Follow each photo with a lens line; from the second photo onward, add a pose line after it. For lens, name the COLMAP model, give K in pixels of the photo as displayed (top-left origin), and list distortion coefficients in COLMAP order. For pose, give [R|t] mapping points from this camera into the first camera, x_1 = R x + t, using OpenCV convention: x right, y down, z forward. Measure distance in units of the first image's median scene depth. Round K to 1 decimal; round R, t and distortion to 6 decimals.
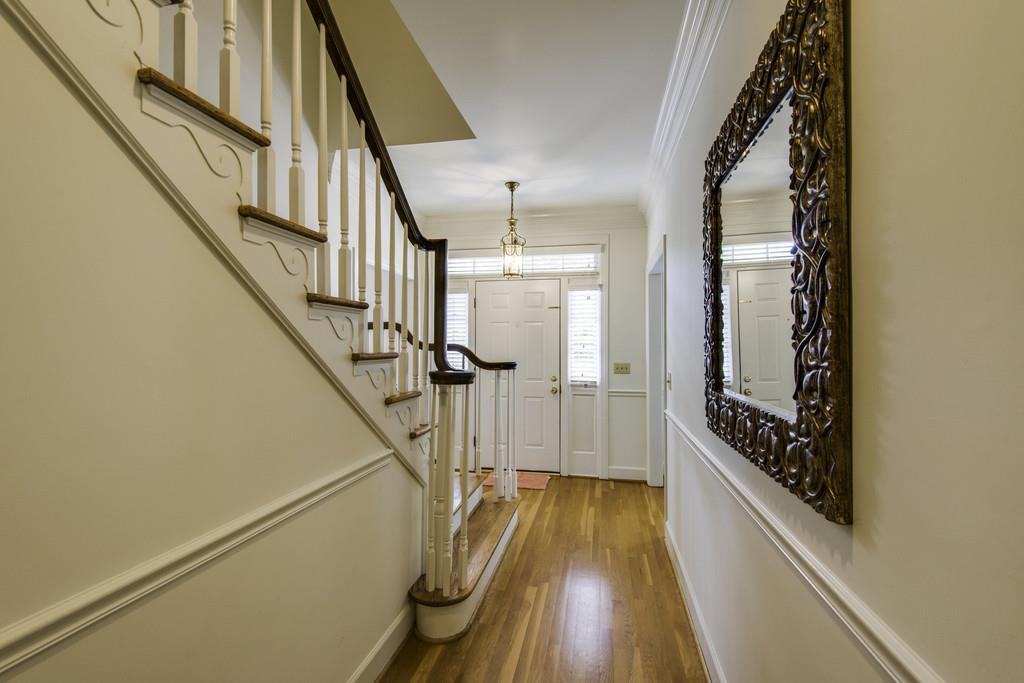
lens RADIAL K [[468.8, 0, 509.1], [0, 468.8, 341.1], [0, 0, 1]] dist [0.000414, -0.000053]
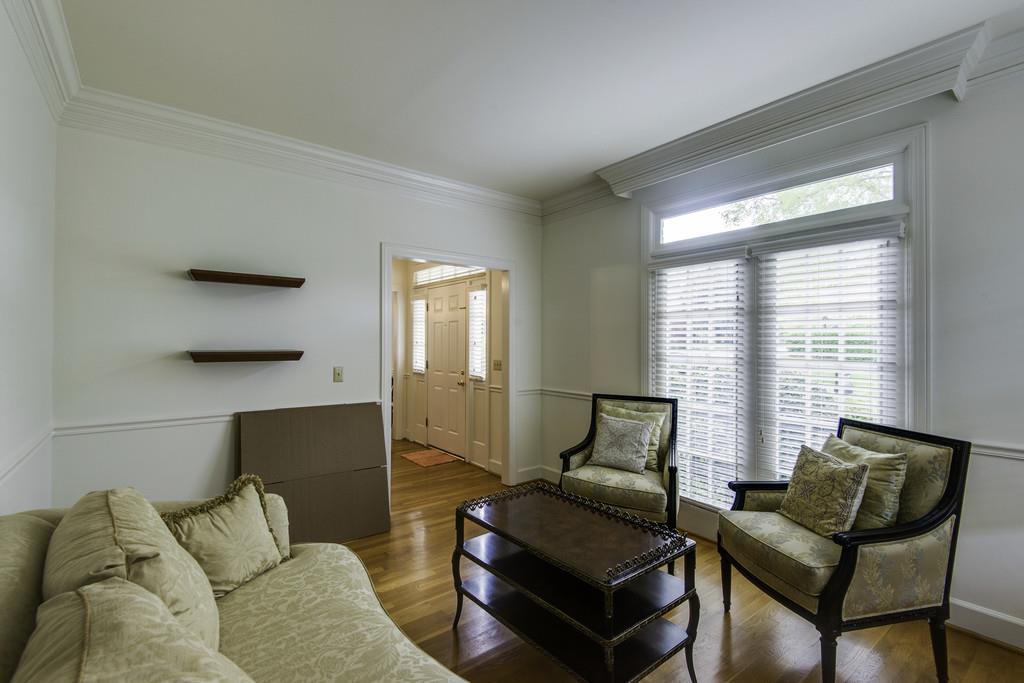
lens RADIAL K [[468.8, 0, 512.4], [0, 468.8, 342.3], [0, 0, 1]] dist [0.000414, -0.000053]
pose [[0.763520, 0.004308, -0.645770, 0.909638], [0.001116, 0.999967, 0.007990, 0.000194], [0.645783, -0.006821, 0.763490, 0.237238]]
